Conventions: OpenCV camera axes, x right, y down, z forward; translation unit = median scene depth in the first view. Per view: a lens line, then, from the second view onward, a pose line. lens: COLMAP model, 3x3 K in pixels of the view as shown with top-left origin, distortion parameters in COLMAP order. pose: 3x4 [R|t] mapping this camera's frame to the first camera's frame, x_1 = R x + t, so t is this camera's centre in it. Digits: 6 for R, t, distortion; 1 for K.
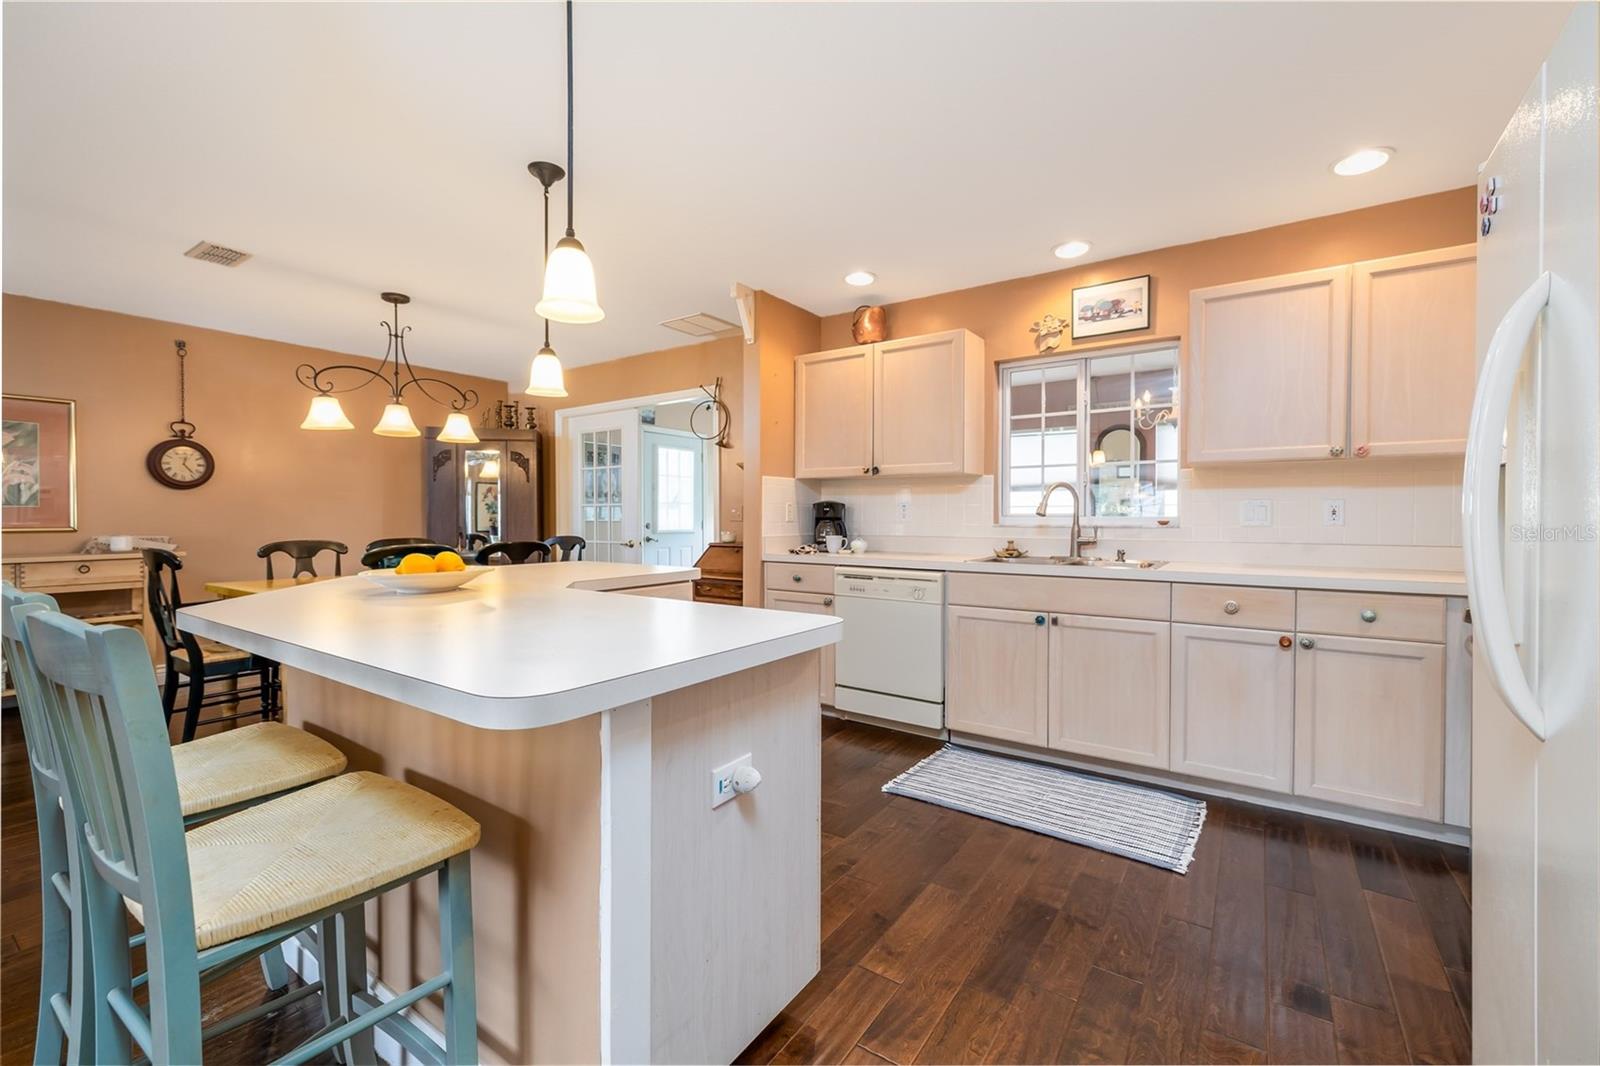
lens RADIAL K [[681.2, 0, 788.4], [0, 681.2, 525.9], [0, 0, 1]] dist [0.002617, -0.000046]
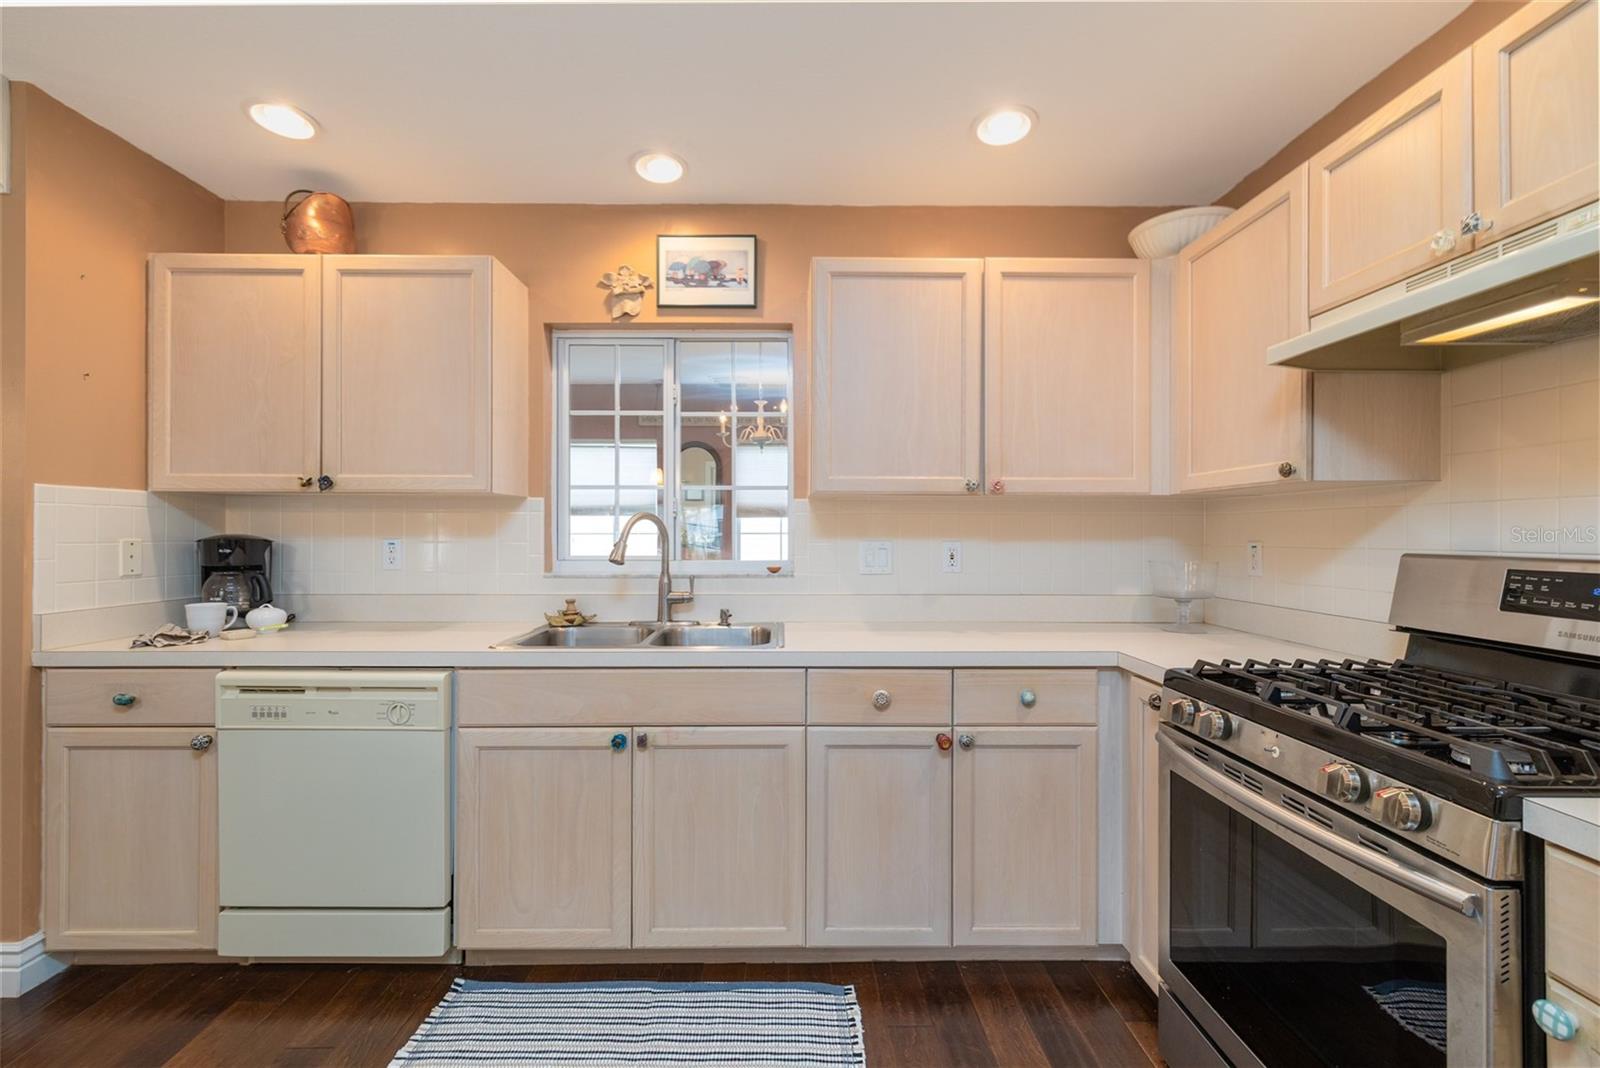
lens RADIAL K [[681.2, 0, 795.4], [0, 681.2, 537.8], [0, 0, 1]] dist [0.002617, -0.000046]
pose [[0.809777, -0.003296, 0.586729, 0.124735], [0.006867, 0.999969, -0.003861, -0.035539], [-0.586698, 0.007156, 0.809774, 0.366161]]
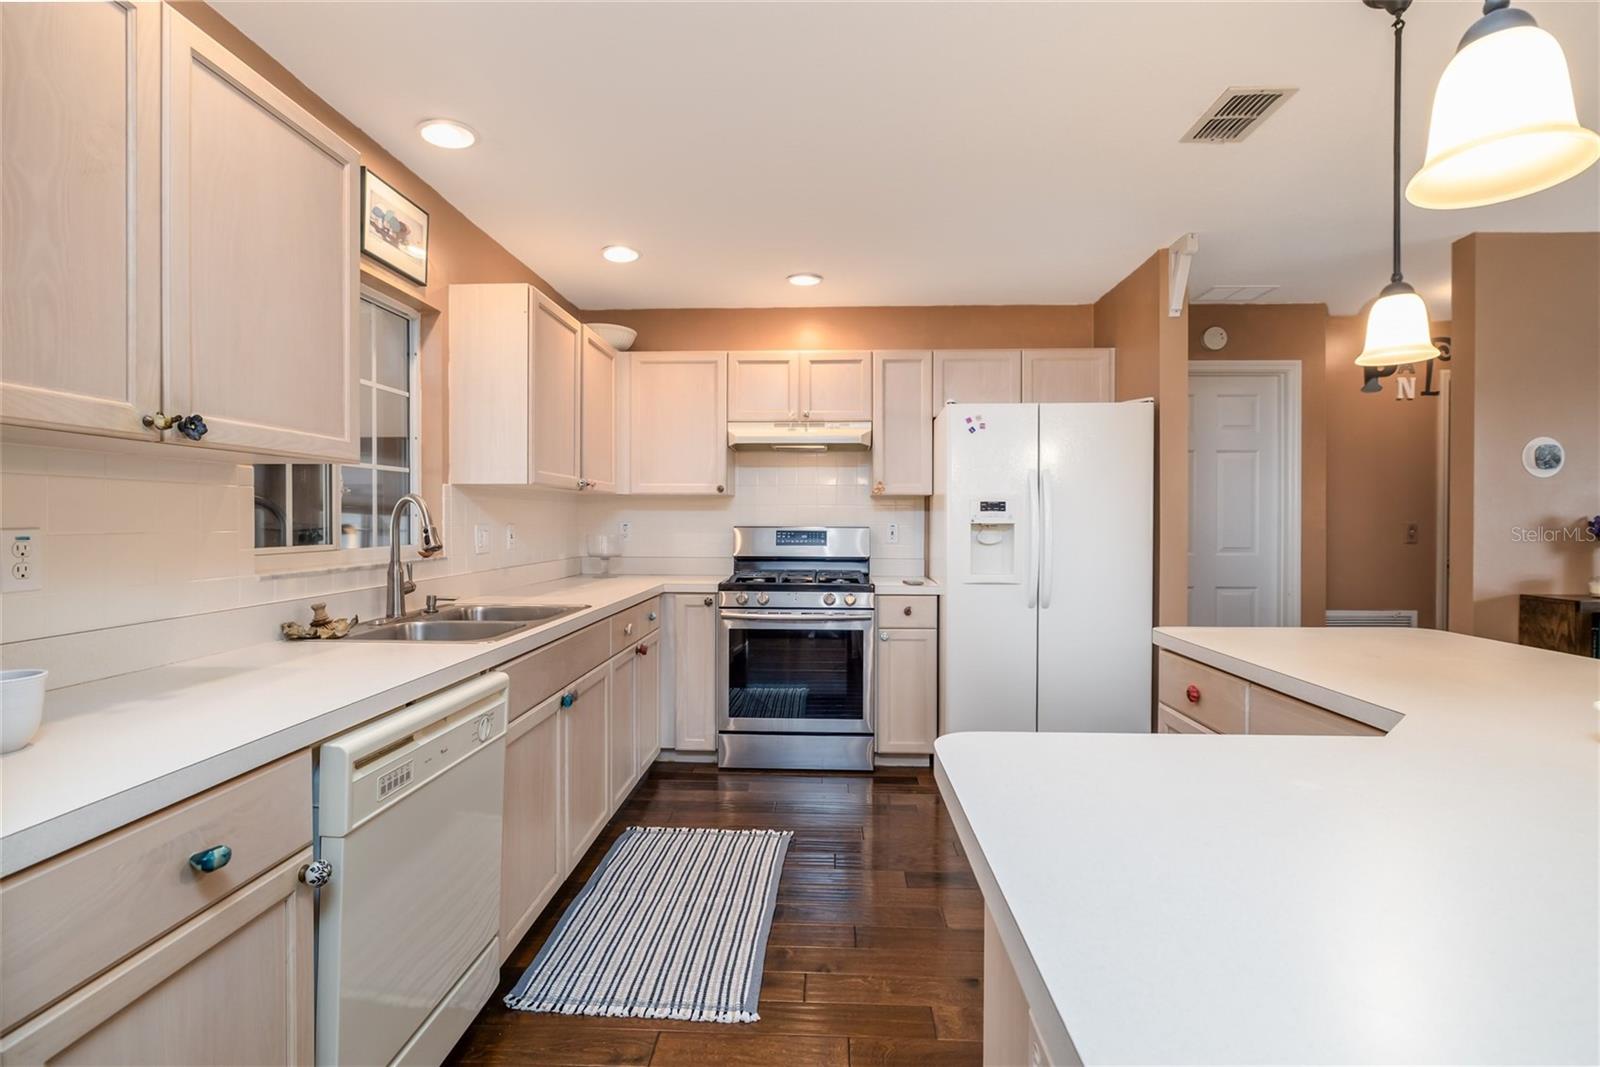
lens RADIAL K [[743.8, 0, 803.5], [0, 743.8, 530.5], [0, 0, 1]] dist [-0.021590, -0.000141]
pose [[-0.547499, -0.015810, 0.836657, -0.339783], [0.008245, 0.999671, 0.024286, -0.044986], [-0.836766, 0.020194, -0.547189, 1.064722]]
